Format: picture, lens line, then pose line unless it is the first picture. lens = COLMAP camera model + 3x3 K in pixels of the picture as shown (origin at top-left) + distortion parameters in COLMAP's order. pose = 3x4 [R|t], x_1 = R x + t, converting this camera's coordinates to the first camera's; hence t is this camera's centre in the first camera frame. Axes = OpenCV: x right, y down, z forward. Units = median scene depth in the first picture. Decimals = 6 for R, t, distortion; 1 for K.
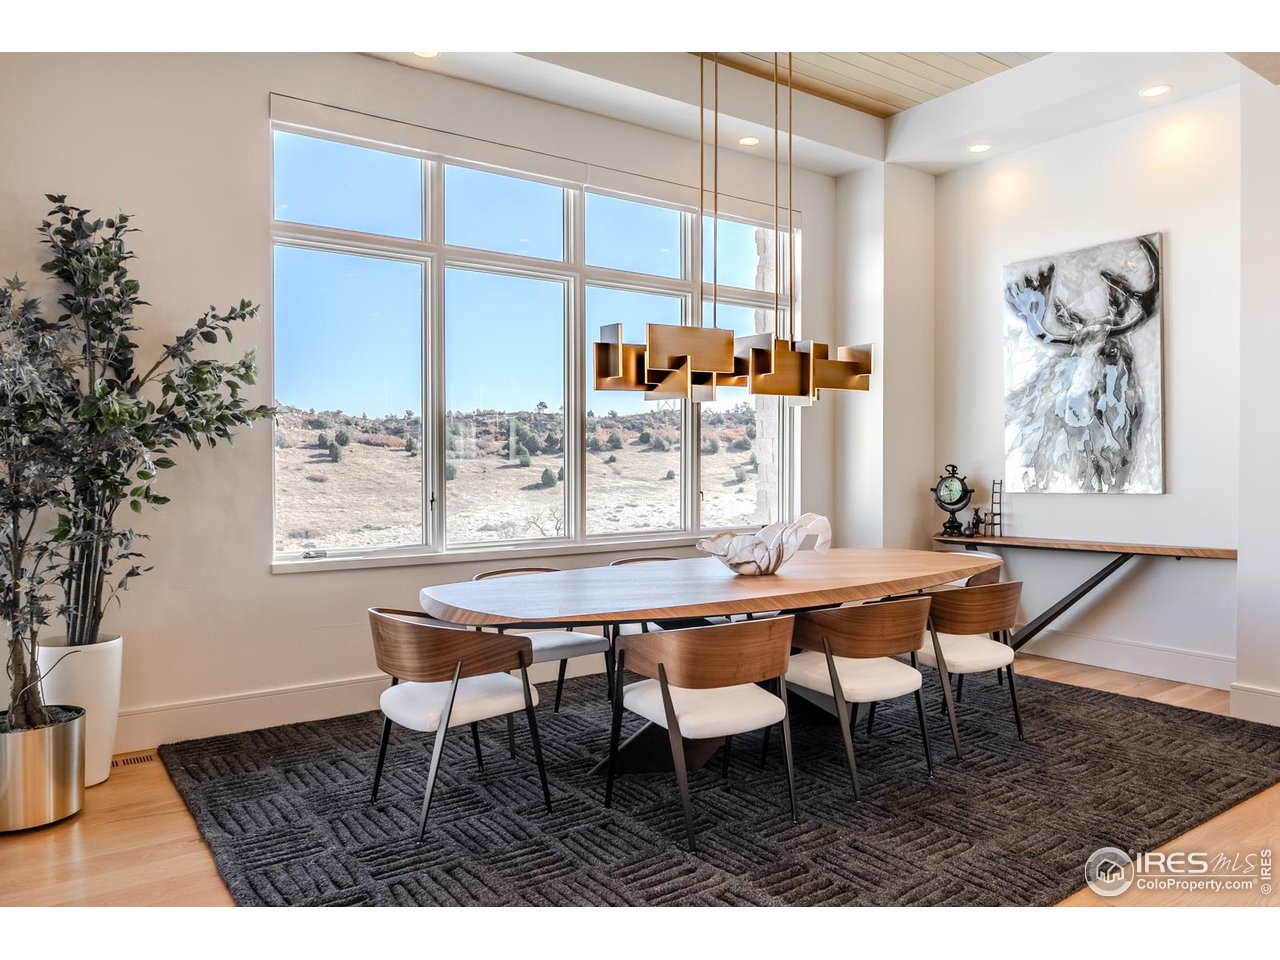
lens RADIAL K [[902.7, 0, 640.1], [0, 902.7, 476.4], [0, 0, 1]] dist [0.001342, 0.000108]
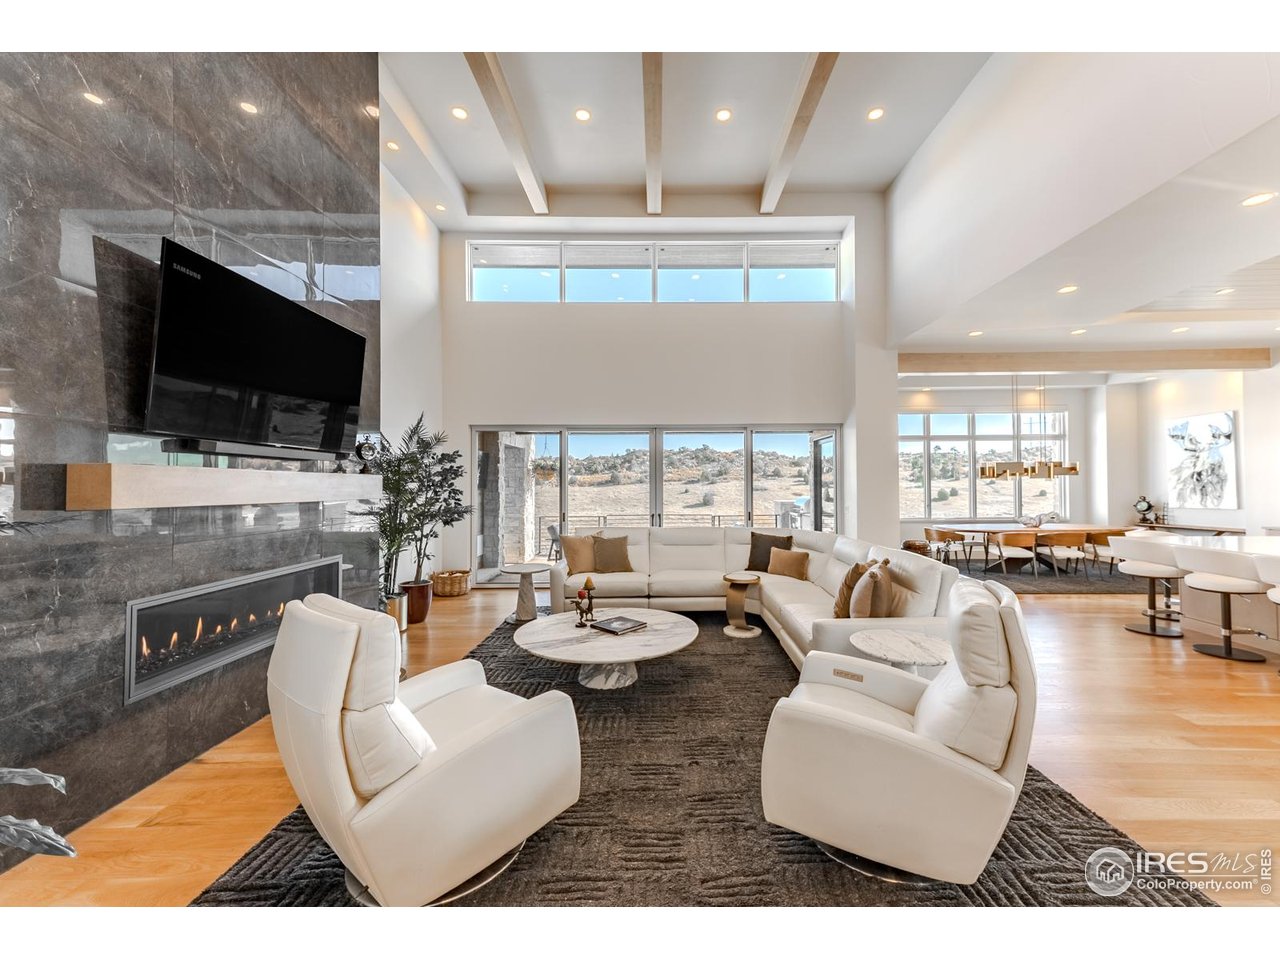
lens RADIAL K [[510.0, 0, 642.7], [0, 510.0, 477.4], [0, 0, 1]] dist [0.002776, 0.000183]
pose [[0.807096, -0.011262, -0.590313, 0.050800], [-0.006149, 0.999604, -0.027477, -0.018068], [0.590388, 0.025806, 0.806707, -1.087768]]
